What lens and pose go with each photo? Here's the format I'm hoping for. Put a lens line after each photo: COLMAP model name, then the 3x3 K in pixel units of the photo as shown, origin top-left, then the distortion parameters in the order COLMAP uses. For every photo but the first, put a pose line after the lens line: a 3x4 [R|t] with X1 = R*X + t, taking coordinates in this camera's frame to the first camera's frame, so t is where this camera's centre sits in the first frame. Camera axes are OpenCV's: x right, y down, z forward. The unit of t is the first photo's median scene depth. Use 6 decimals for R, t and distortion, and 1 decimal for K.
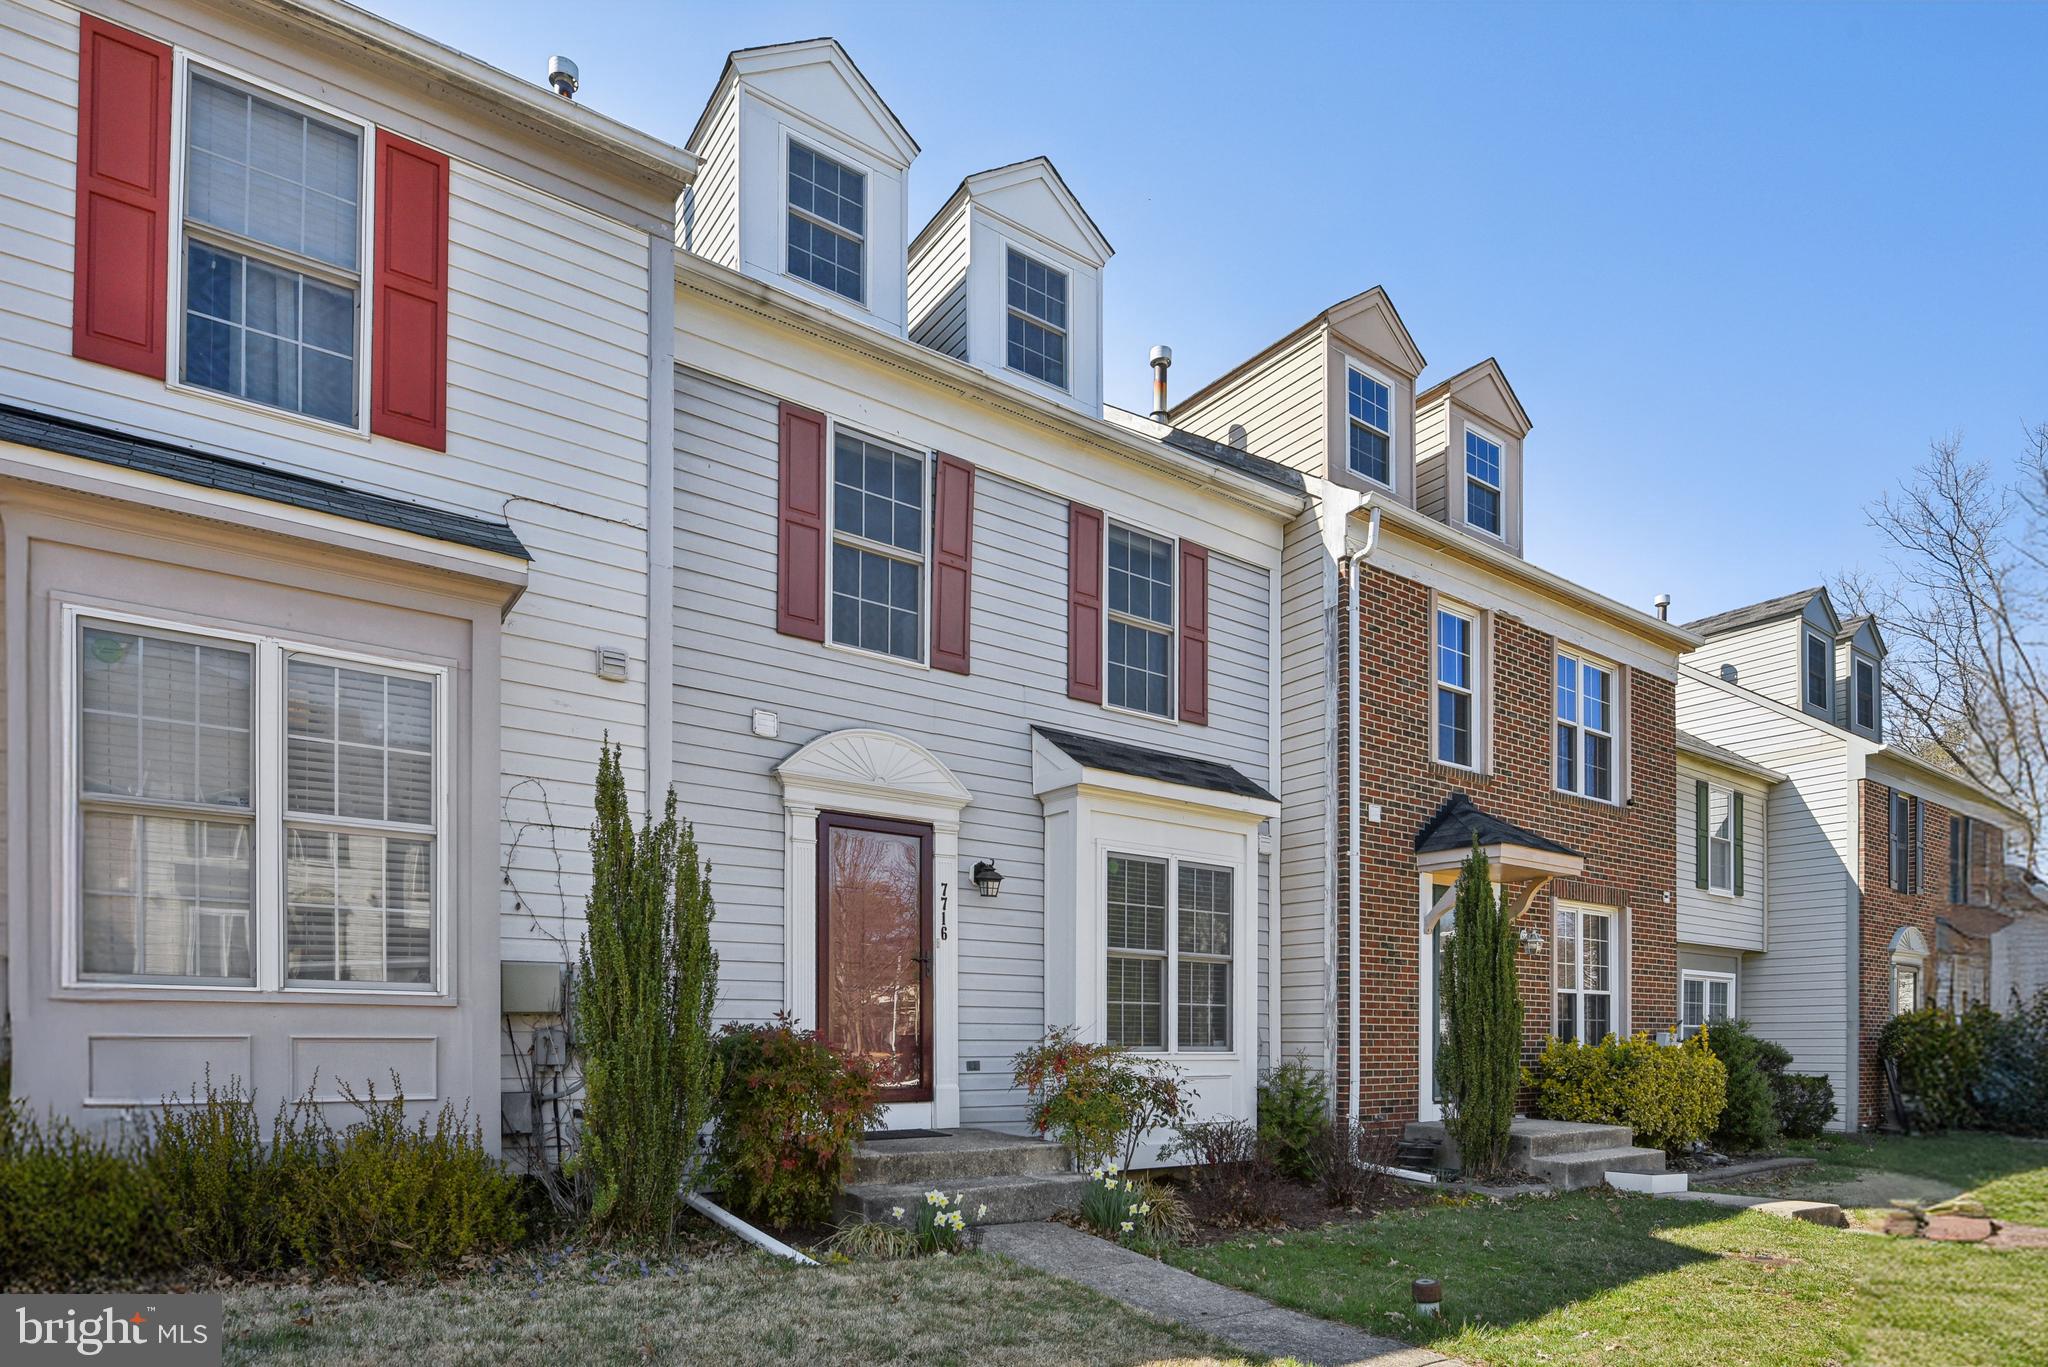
lens RADIAL K [[1058.3, 0, 1024.0], [0, 1058.3, 683.5], [0, 0, 1]] dist [0.000878, -0.015320]
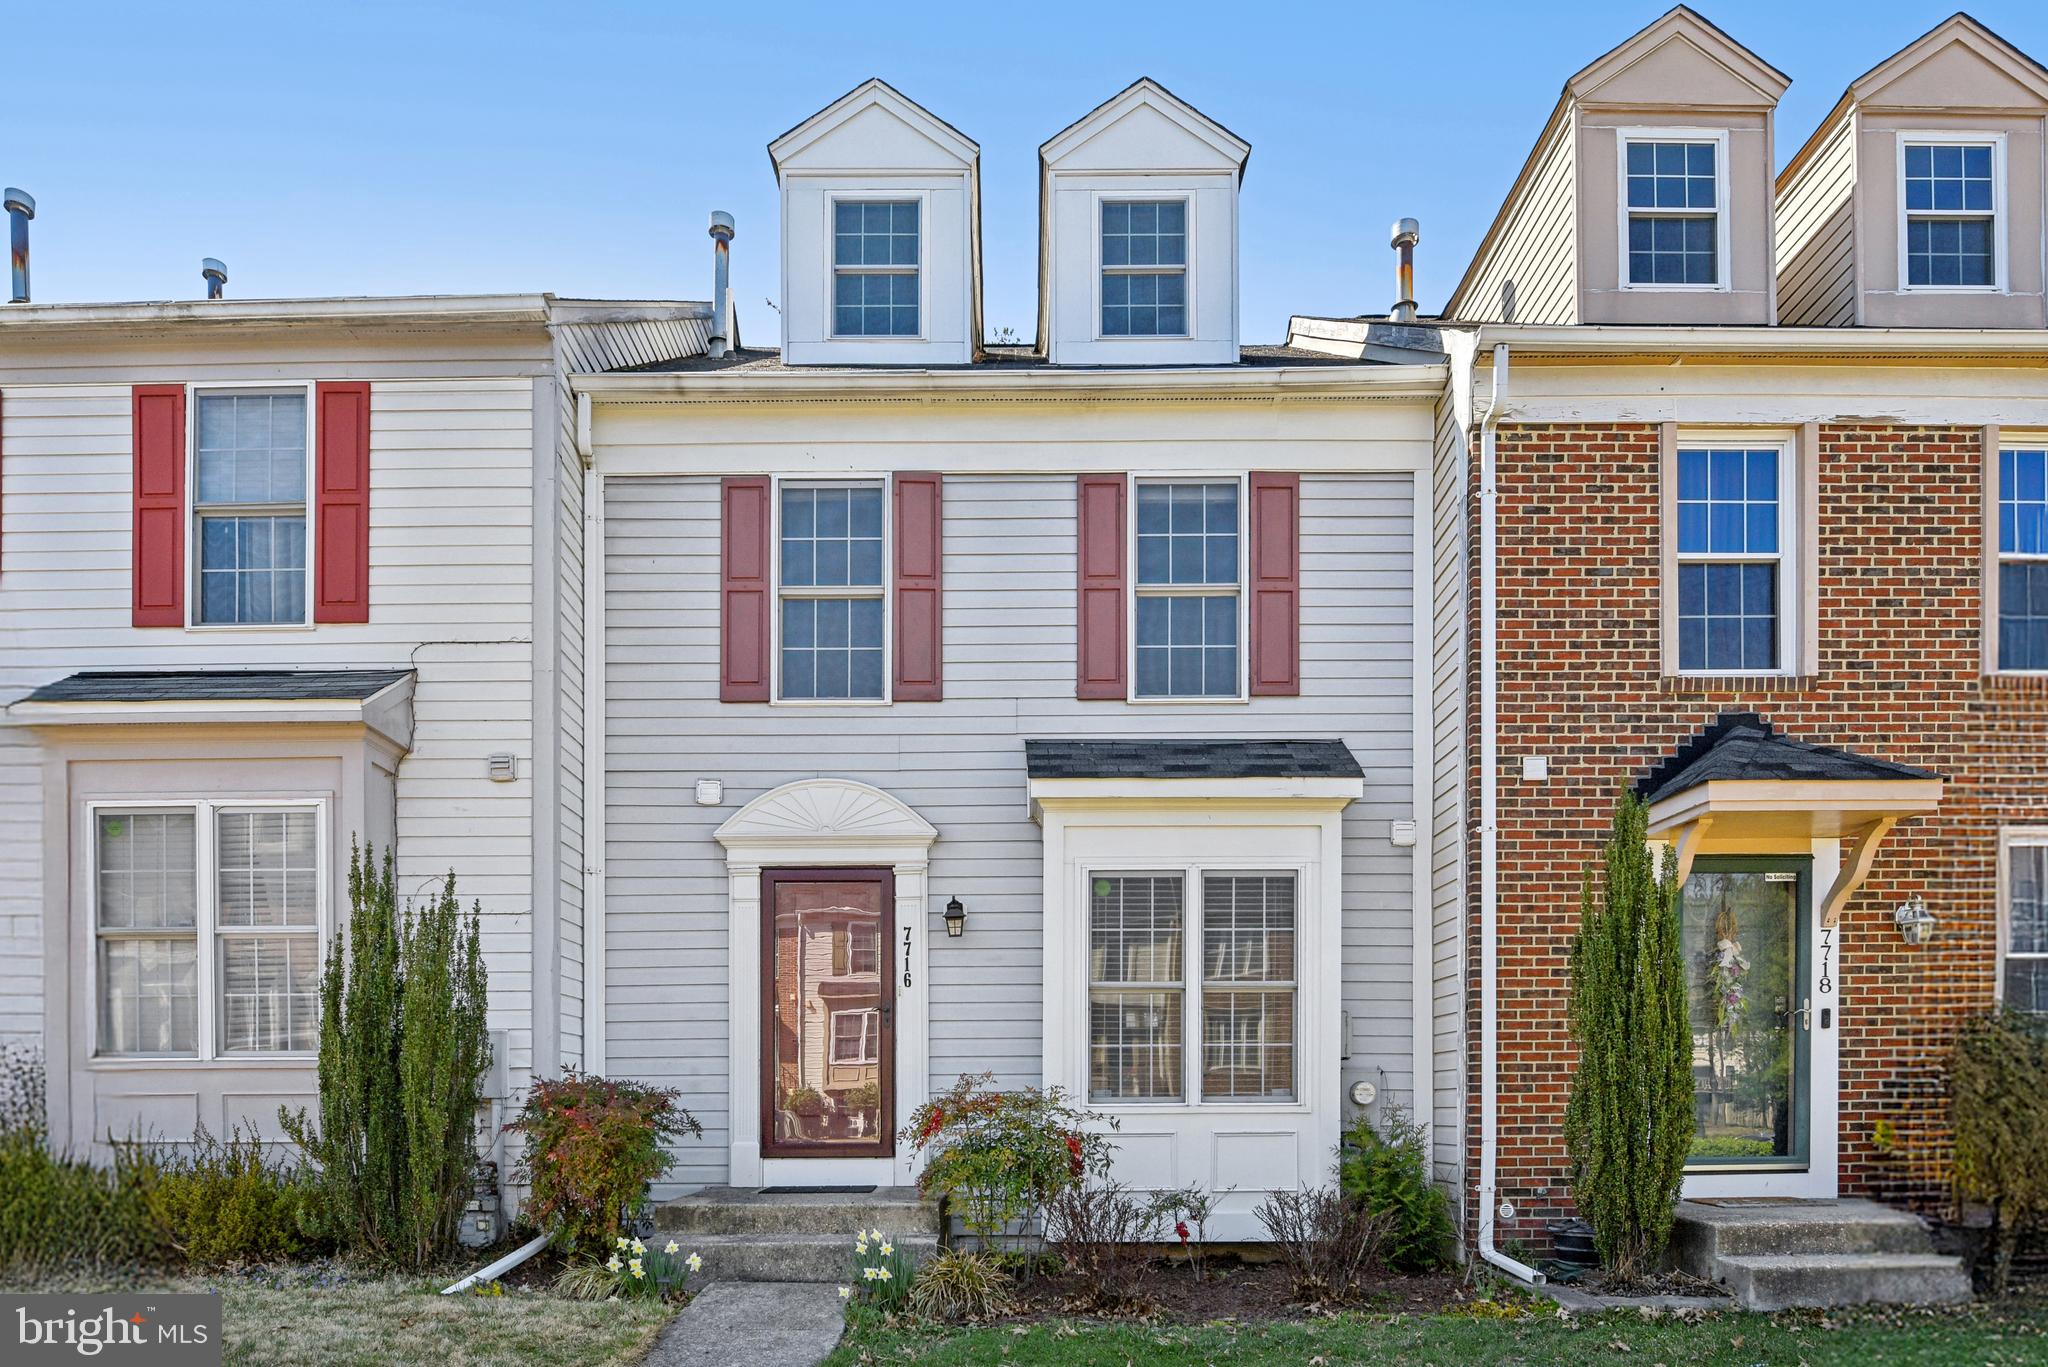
lens RADIAL K [[1144.5, 0, 1024.6], [0, 1144.5, 749.0], [0, 0, 1]] dist [-0.001159, -0.012733]
pose [[0.821606, -0.180723, -0.540650, 0.564920], [0.191379, 0.980818, -0.037027, 0.088339], [0.536971, -0.073047, 0.840432, 0.208688]]
